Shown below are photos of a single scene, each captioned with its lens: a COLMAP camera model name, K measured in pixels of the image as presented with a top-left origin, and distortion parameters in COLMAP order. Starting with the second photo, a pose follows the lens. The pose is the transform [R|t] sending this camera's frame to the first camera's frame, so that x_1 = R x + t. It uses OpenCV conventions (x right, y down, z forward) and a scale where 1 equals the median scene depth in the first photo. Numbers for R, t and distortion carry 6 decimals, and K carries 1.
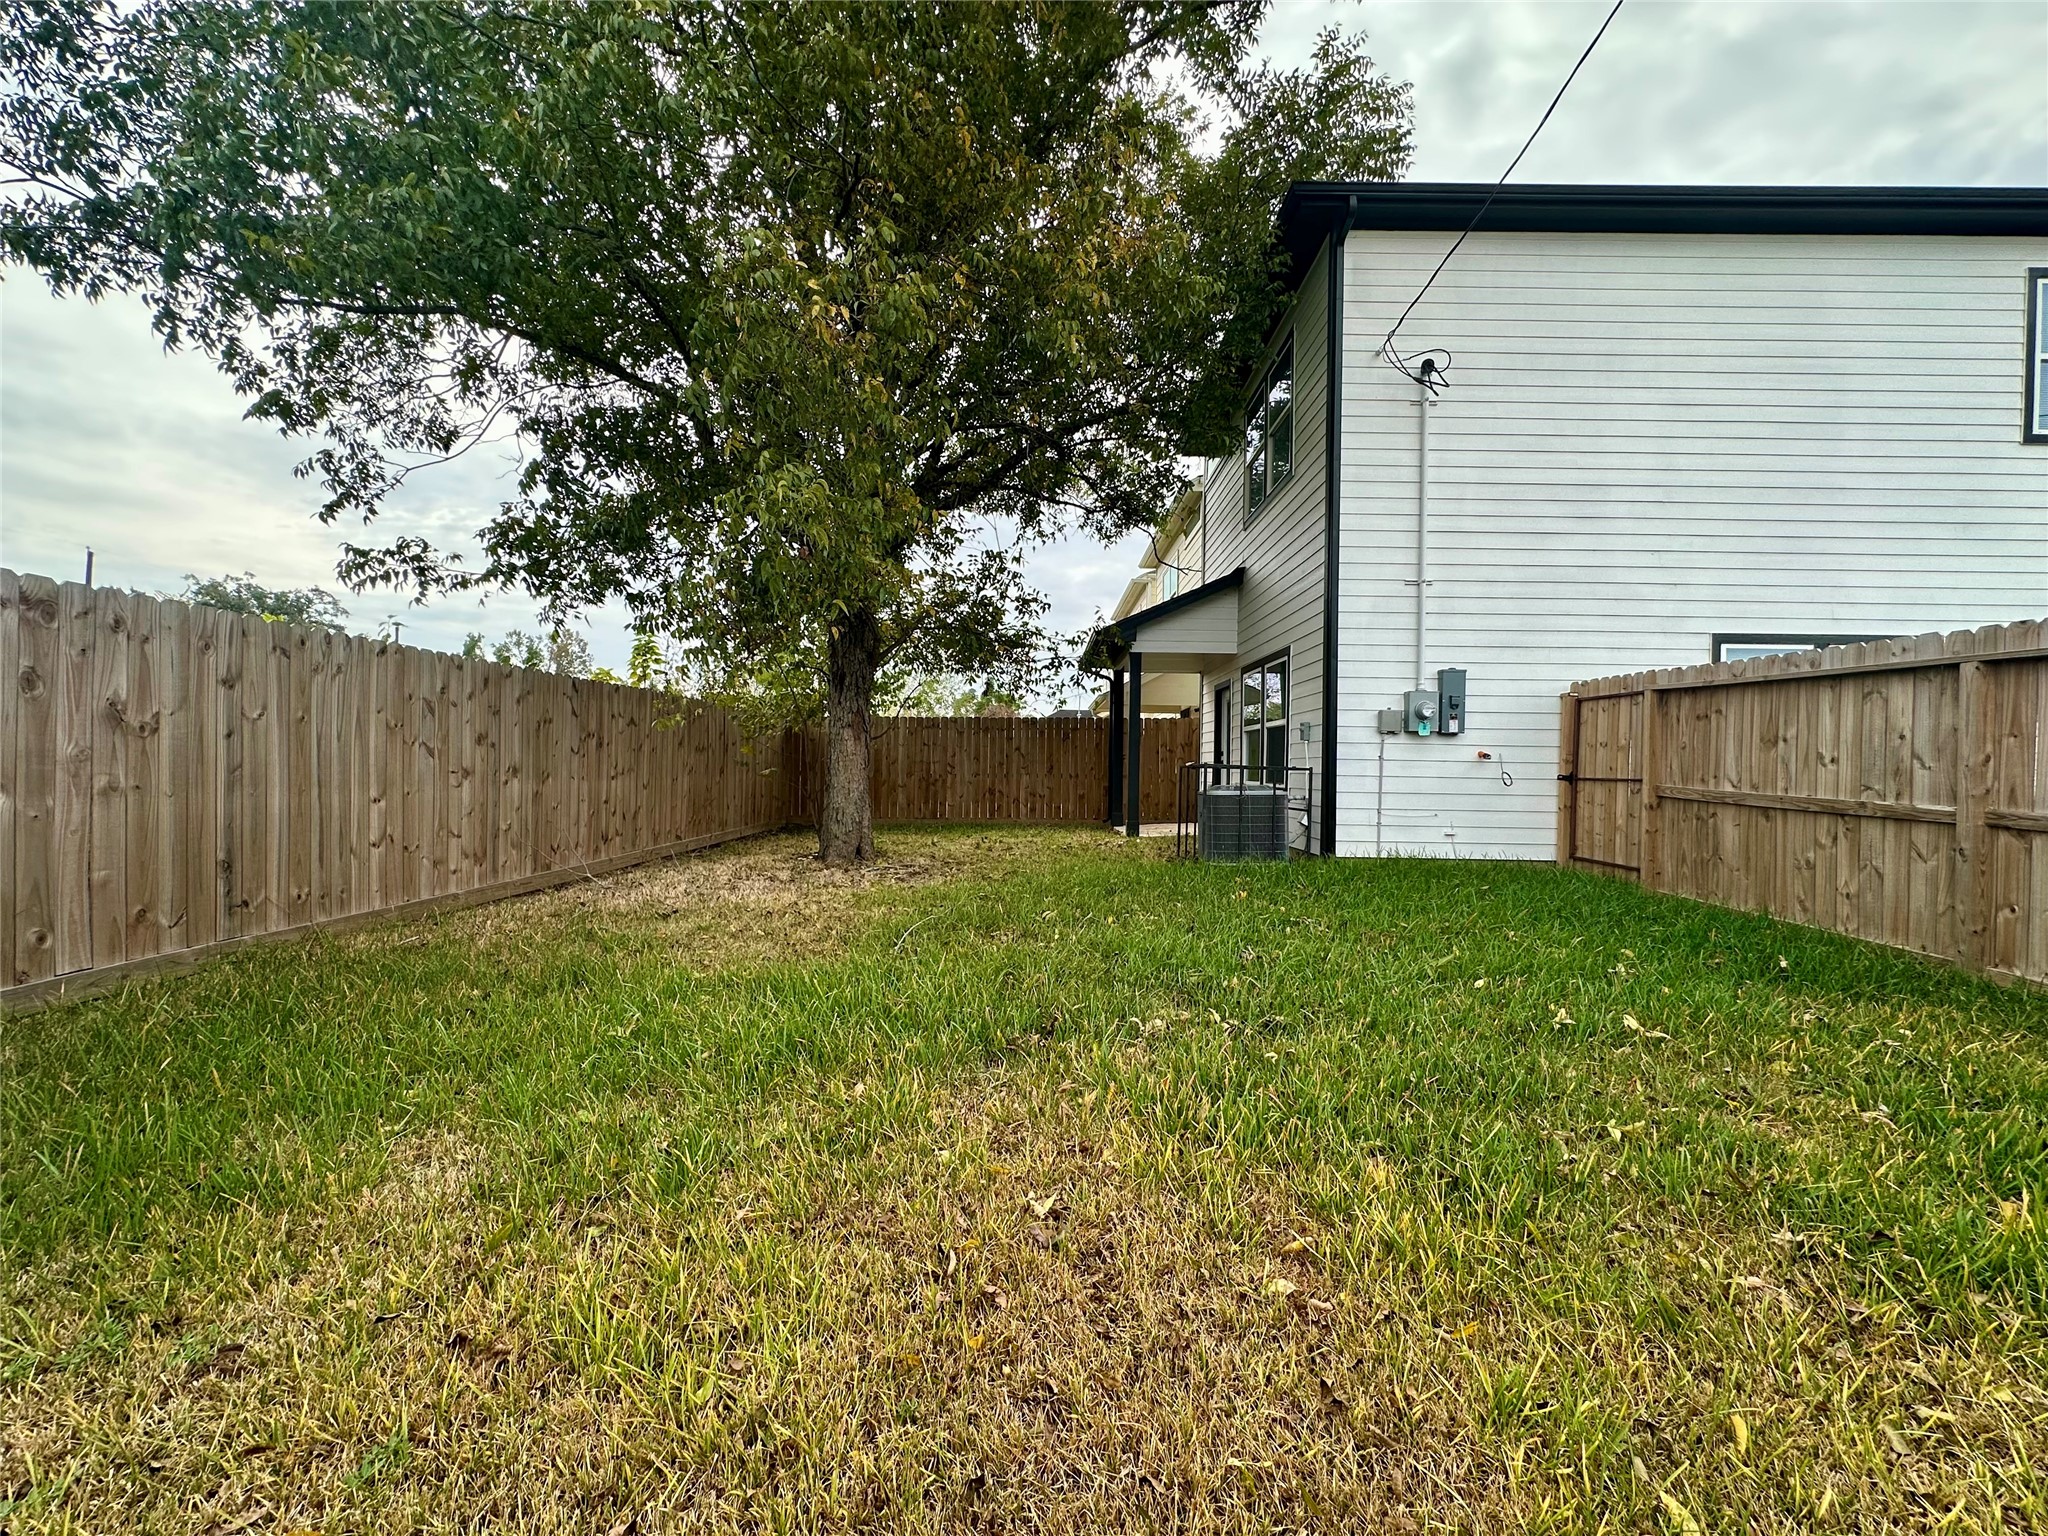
lens RADIAL K [[818.0, 0, 1027.9], [0, 818.0, 769.0], [0, 0, 1]] dist [-0.001466, 0.000843]
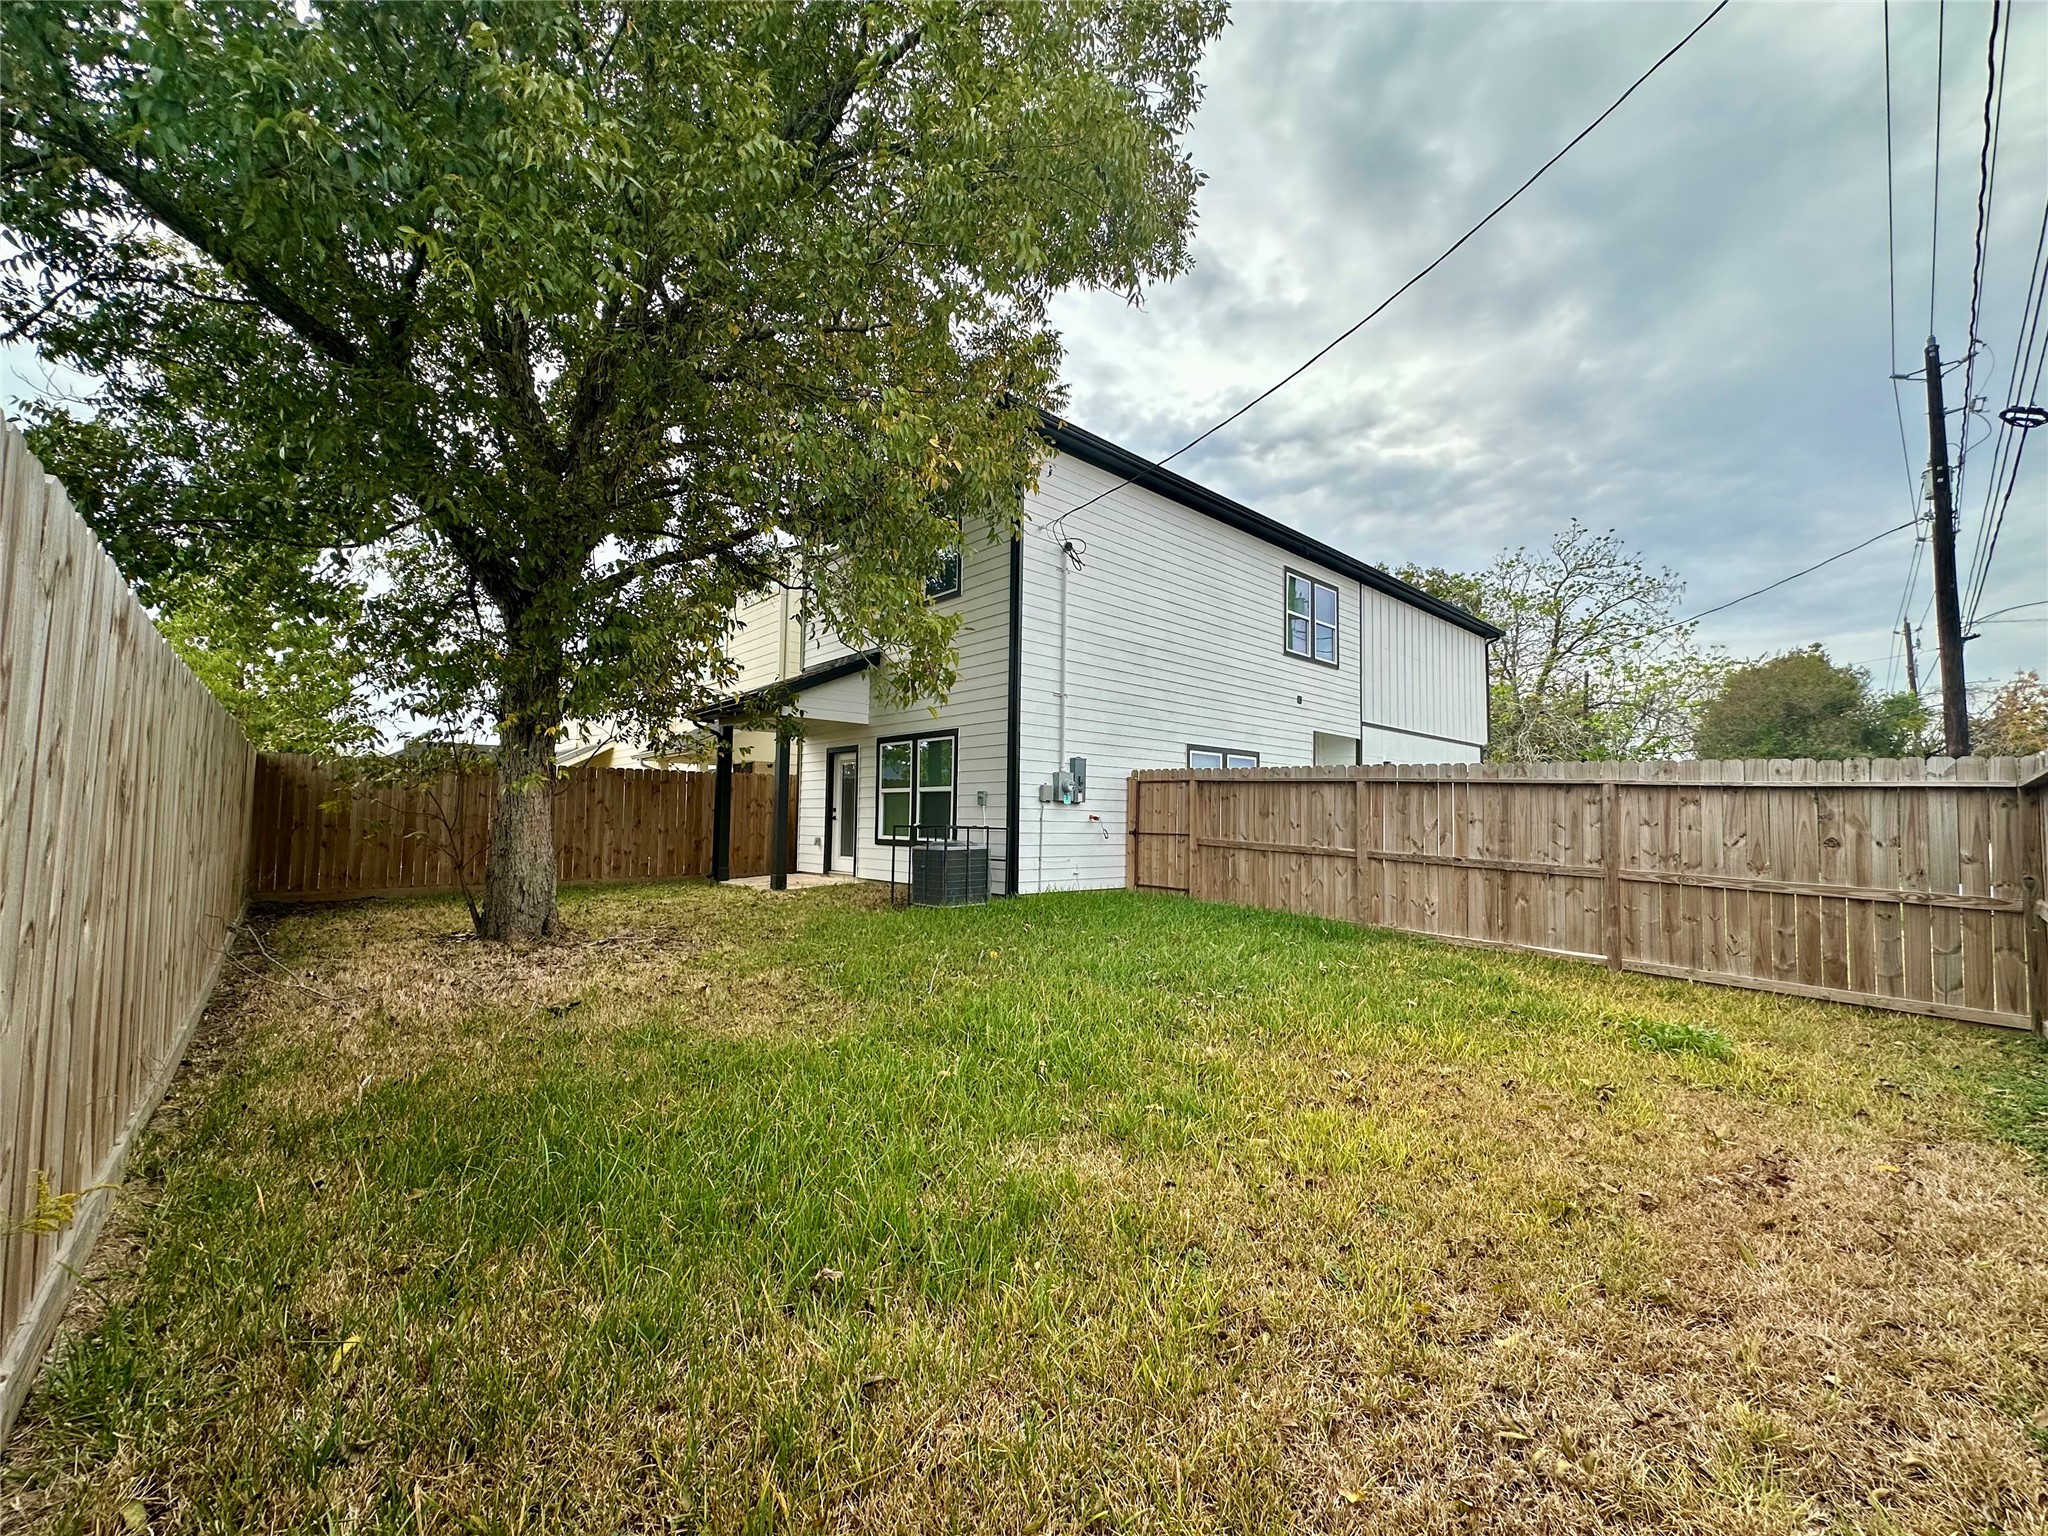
lens RADIAL K [[818.0, 0, 1014.3], [0, 818.0, 771.7], [0, 0, 1]] dist [-0.001466, 0.000843]
pose [[0.740244, 0.037359, 0.671300, -0.527849], [-0.003244, 0.998642, -0.052000, -0.022527], [-0.672331, 0.036315, 0.739360, 0.016275]]
